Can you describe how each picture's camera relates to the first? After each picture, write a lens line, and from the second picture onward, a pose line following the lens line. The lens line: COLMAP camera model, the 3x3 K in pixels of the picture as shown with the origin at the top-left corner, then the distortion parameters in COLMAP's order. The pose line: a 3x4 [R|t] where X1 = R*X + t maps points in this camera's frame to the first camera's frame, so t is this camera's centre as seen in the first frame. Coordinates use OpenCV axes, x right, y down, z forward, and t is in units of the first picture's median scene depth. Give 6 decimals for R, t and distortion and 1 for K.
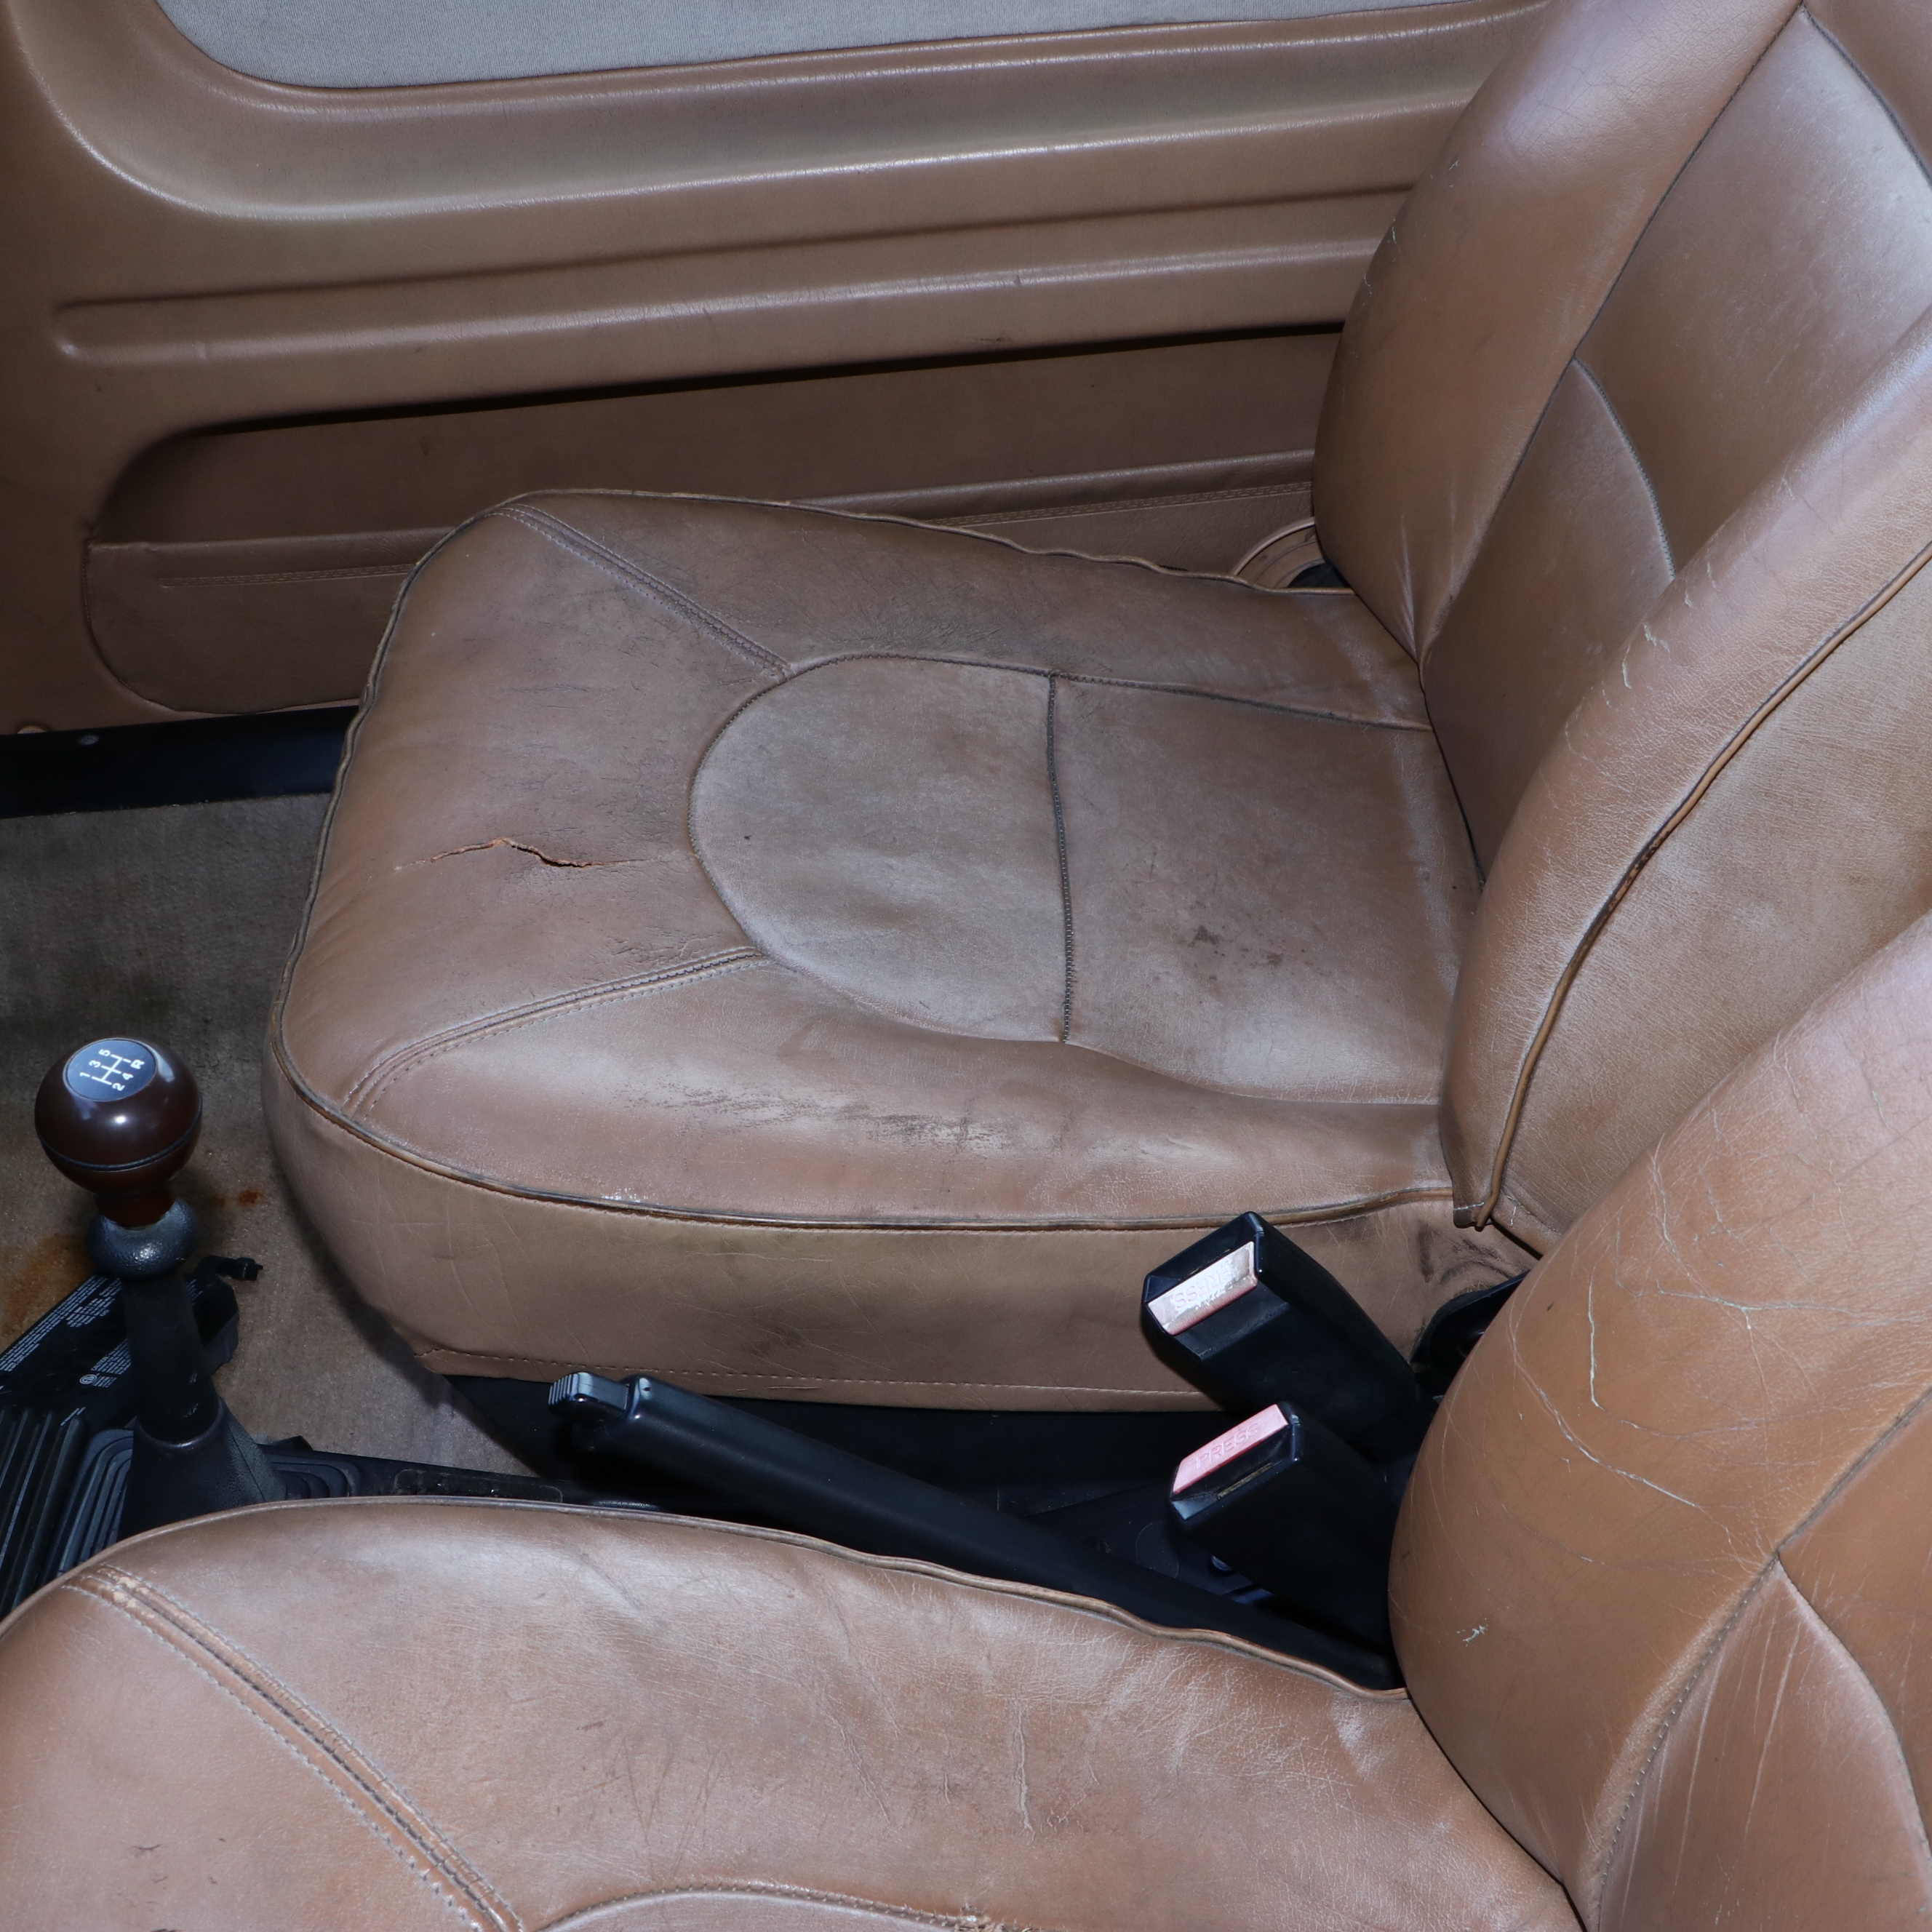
lens RADIAL K [[2753.1, 0, 966.0], [0, 2753.1, 966.0], [0, 0, 1]] dist [-0.034730, -0.568692]
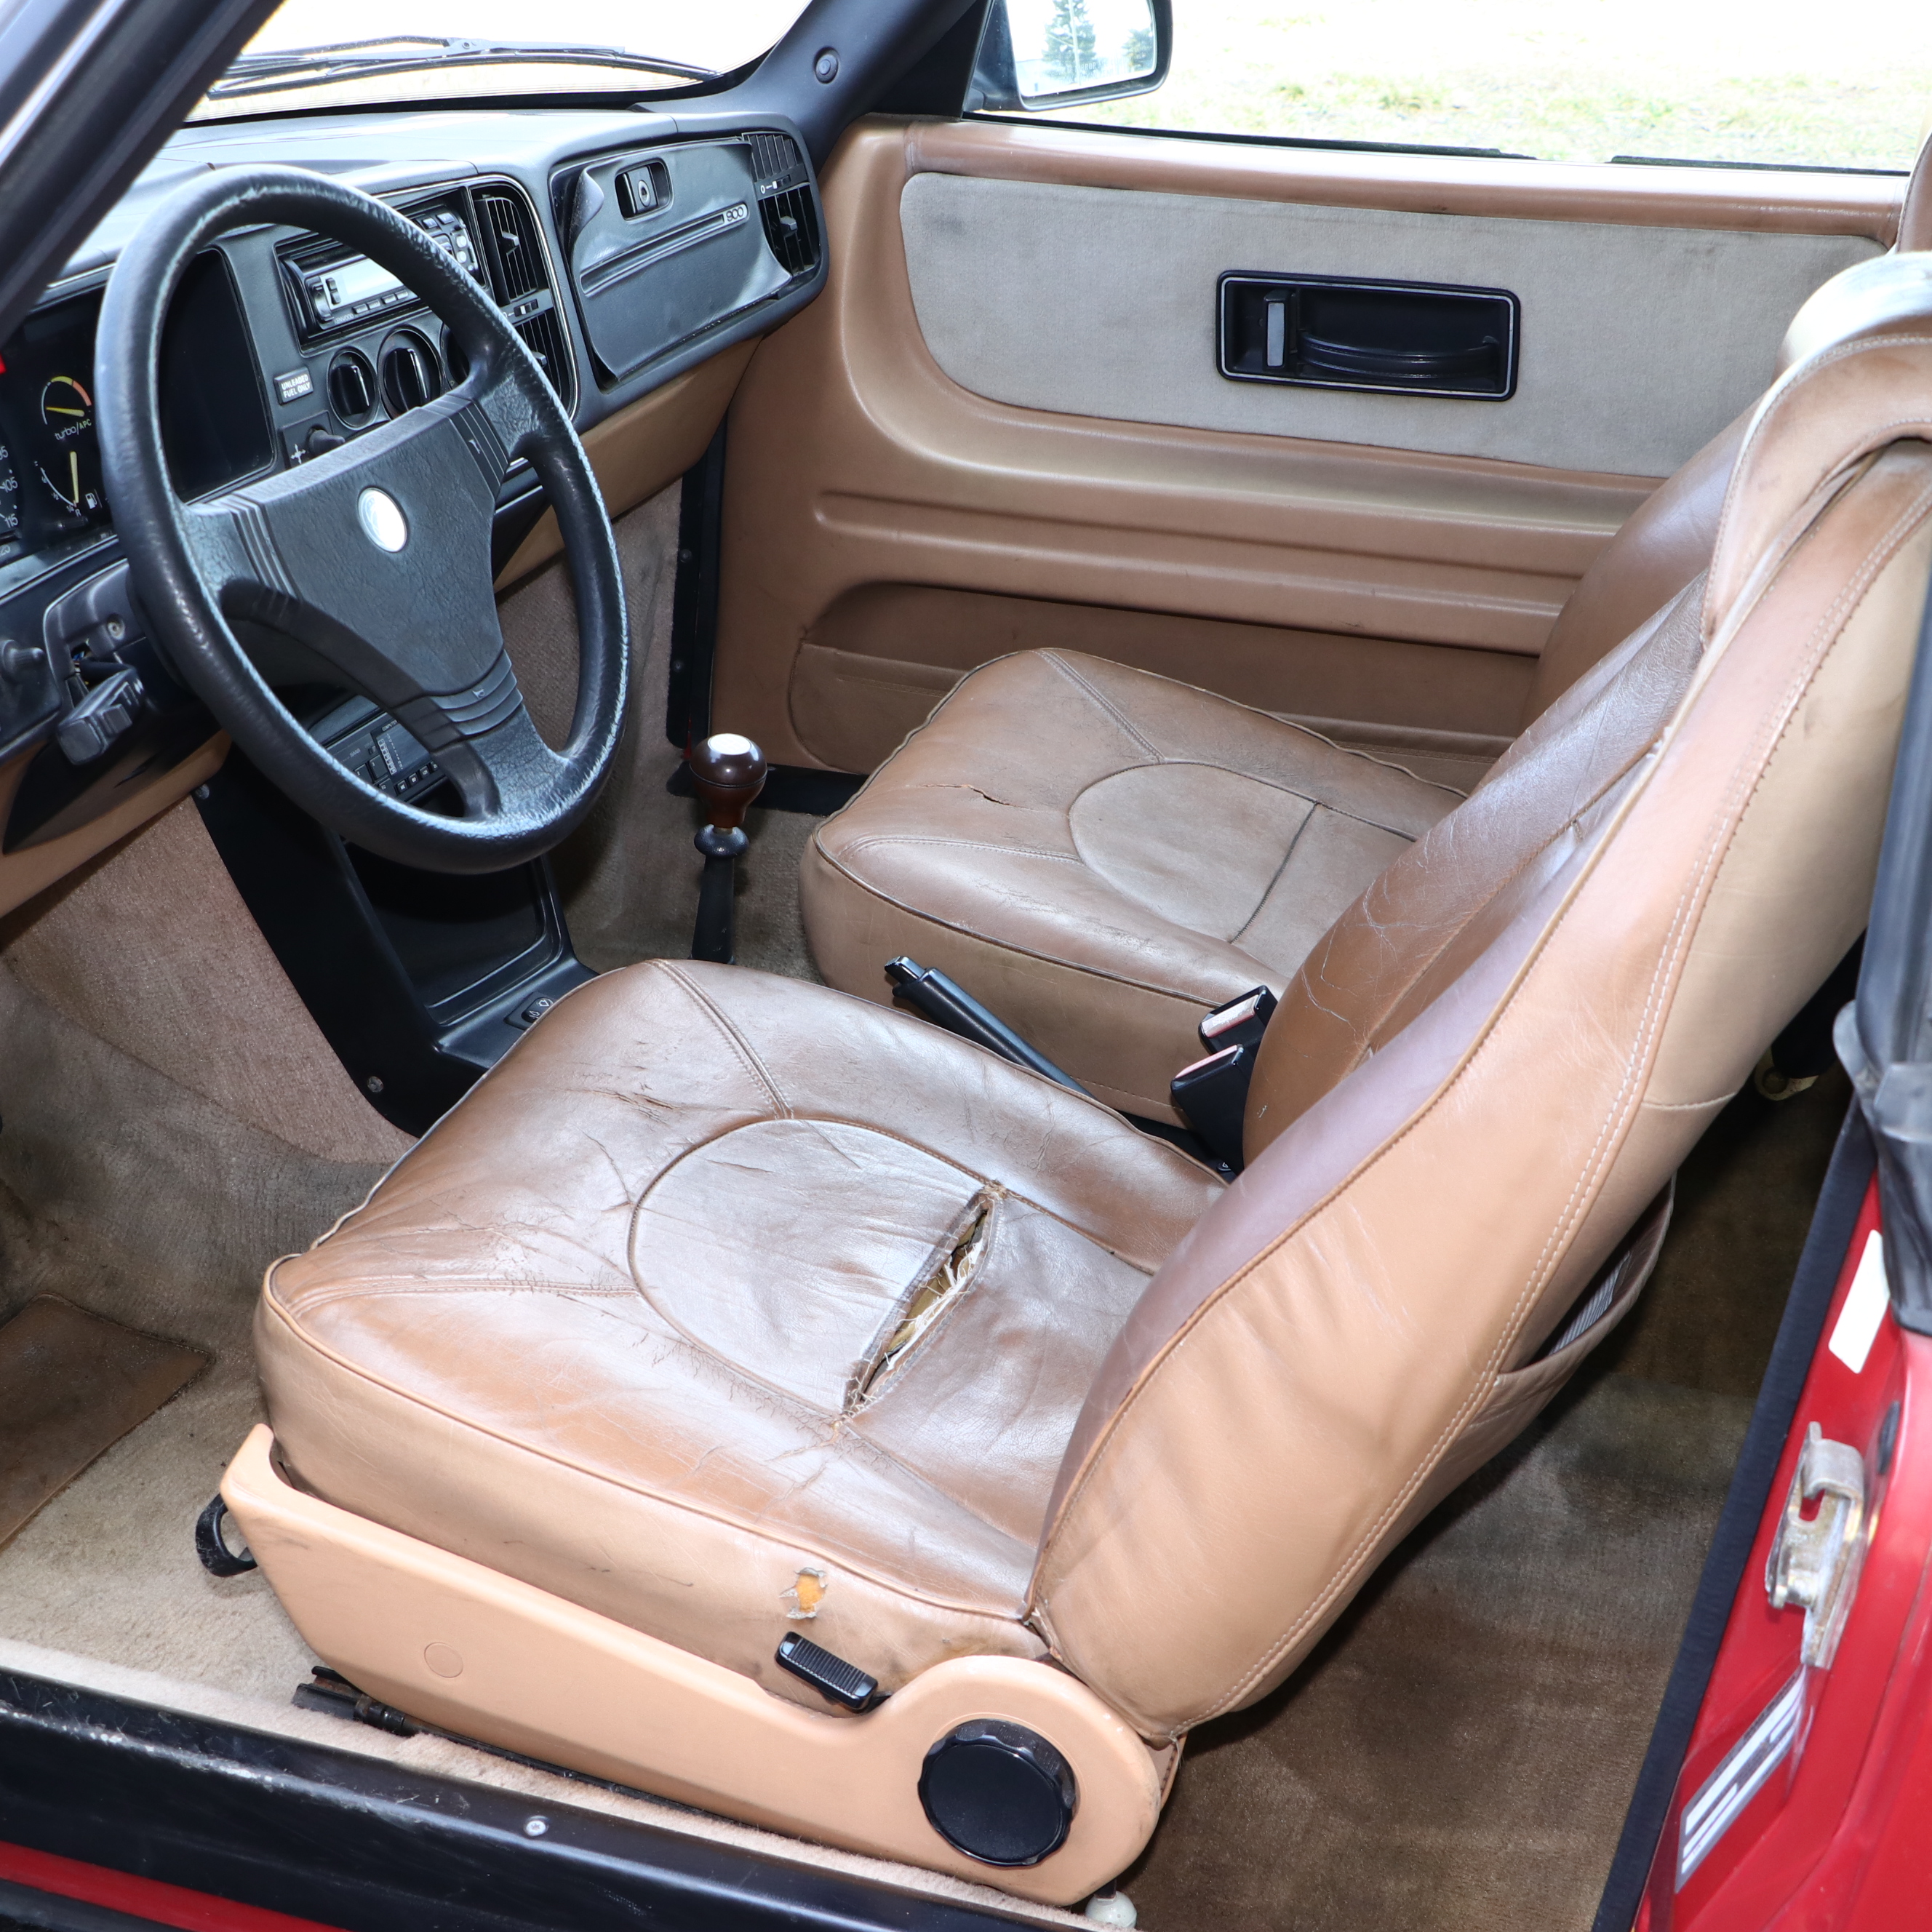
lens RADIAL K [[2753.1, 0, 966.0], [0, 2753.1, 966.0], [0, 0, 1]] dist [-0.034730, -0.568692]
pose [[0.939199, 0.227968, -0.256779, 0.281969], [-0.273087, 0.949237, -0.156116, 0.306460], [0.208154, 0.216747, 0.953778, -0.612694]]
